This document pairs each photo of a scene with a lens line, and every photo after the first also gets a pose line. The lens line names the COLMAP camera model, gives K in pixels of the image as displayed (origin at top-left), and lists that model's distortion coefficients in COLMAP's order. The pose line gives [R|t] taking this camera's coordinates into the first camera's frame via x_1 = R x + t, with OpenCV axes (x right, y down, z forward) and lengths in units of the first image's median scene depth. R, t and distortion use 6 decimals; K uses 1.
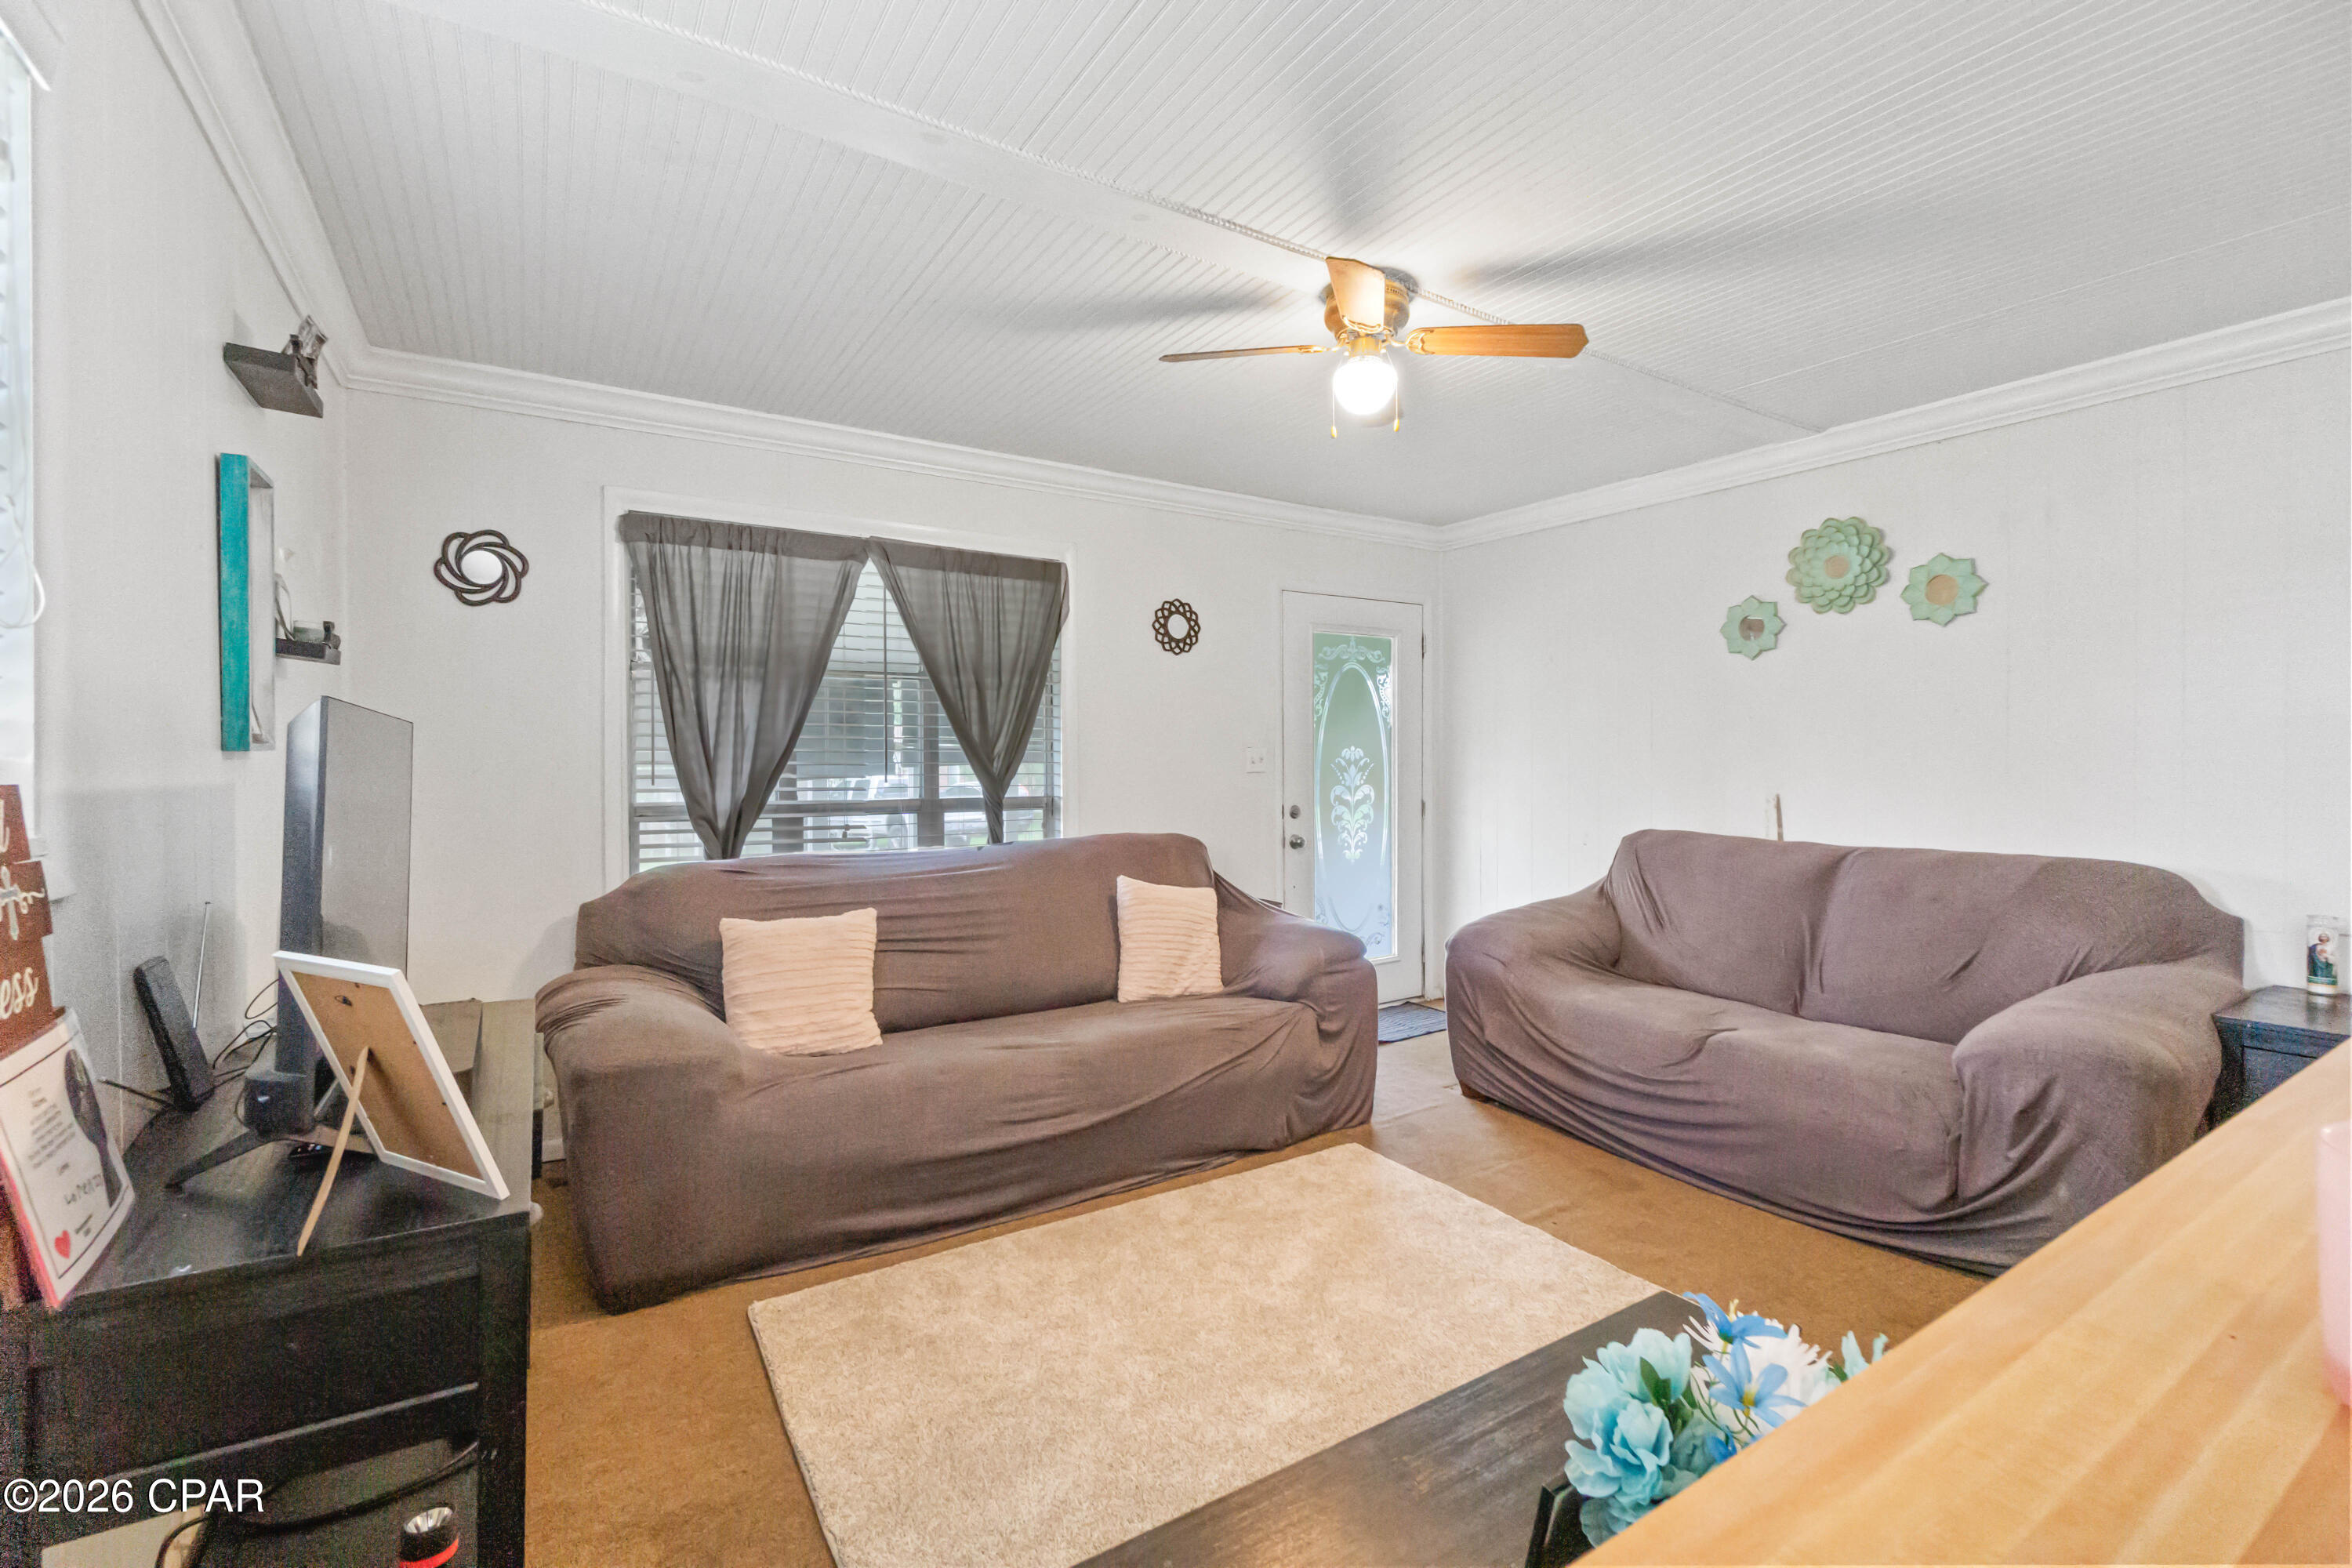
lens RADIAL K [[1002.8, 0, 1175.2], [0, 1002.8, 759.2], [0, 0, 1]] dist [-0.003794, 0.000018]
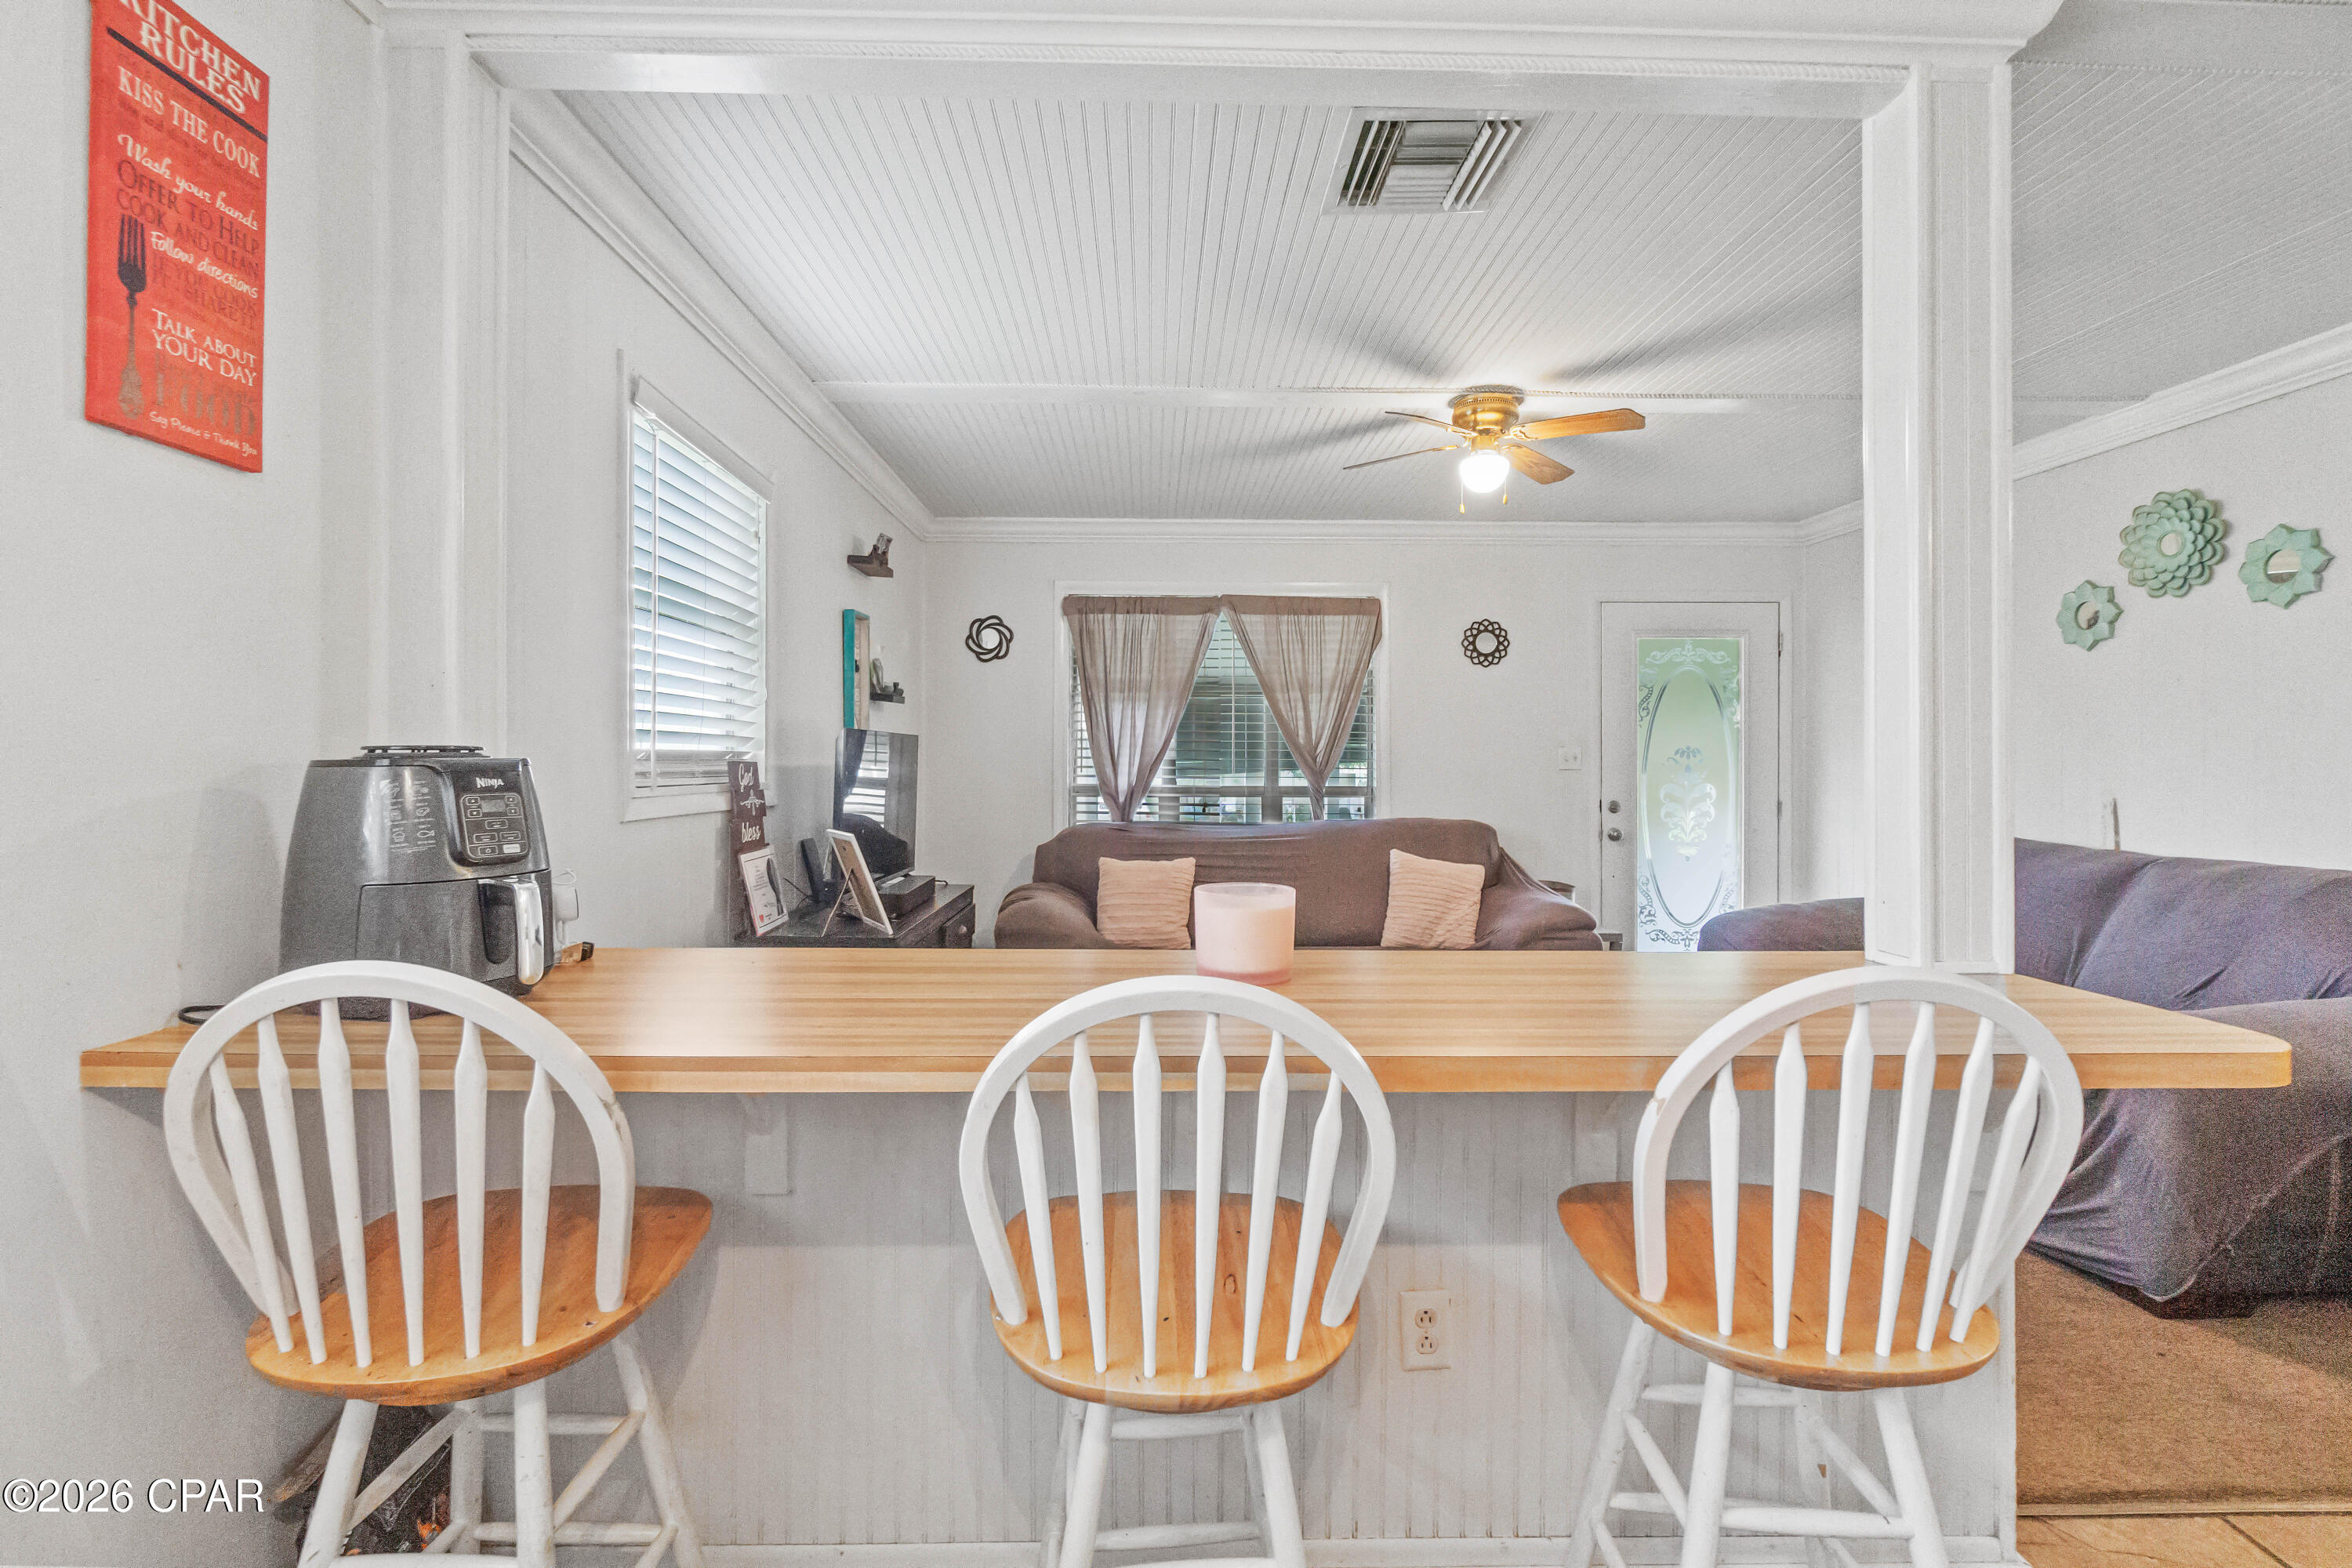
lens RADIAL K [[1027.8, 0, 1183.3], [0, 1027.8, 750.6], [0, 0, 1]] dist [-0.002048, -0.000469]
pose [[0.858052, 0.001090, -0.513562, 0.398317], [-0.004969, 0.999969, -0.006180, 0.001648], [0.513540, 0.007854, 0.858030, -0.254881]]
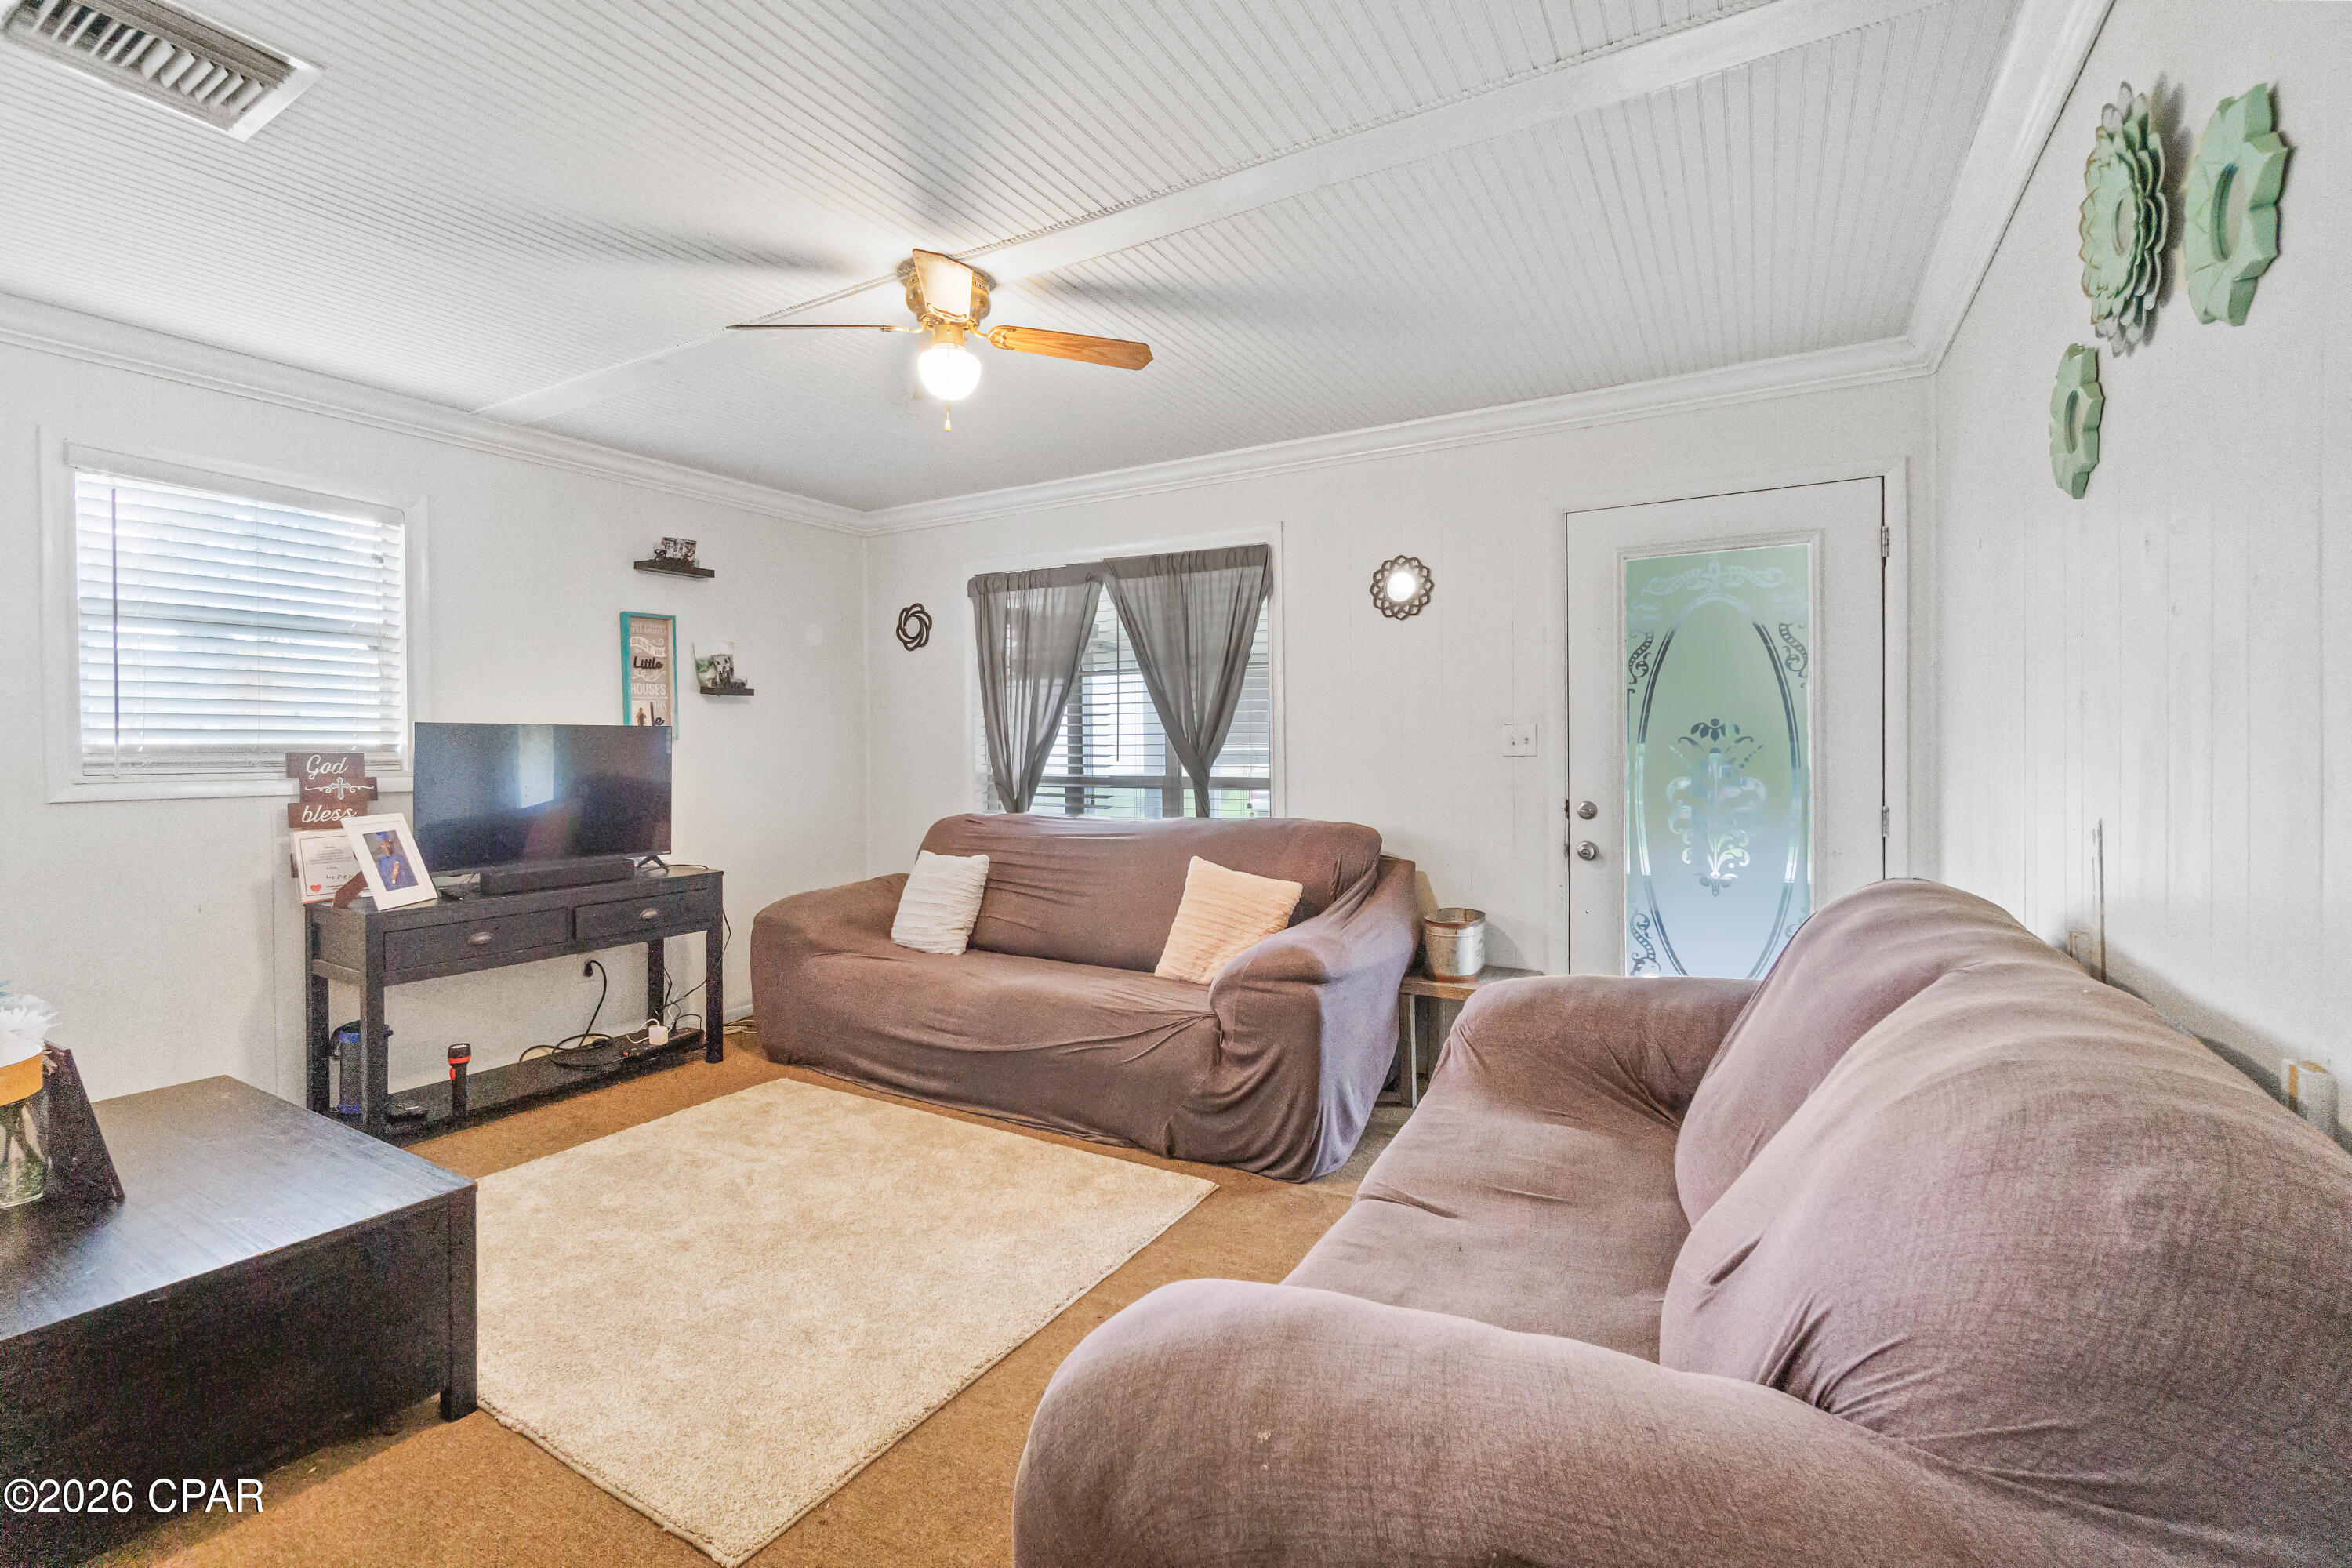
lens RADIAL K [[1027.8, 0, 1183.3], [0, 1027.8, 750.6], [0, 0, 1]] dist [-0.002048, -0.000469]
pose [[0.461591, 0.004966, -0.887079, 0.897585], [0.004596, 0.999958, 0.007989, 0.001152], [0.887081, -0.007765, 0.461548, 0.534865]]
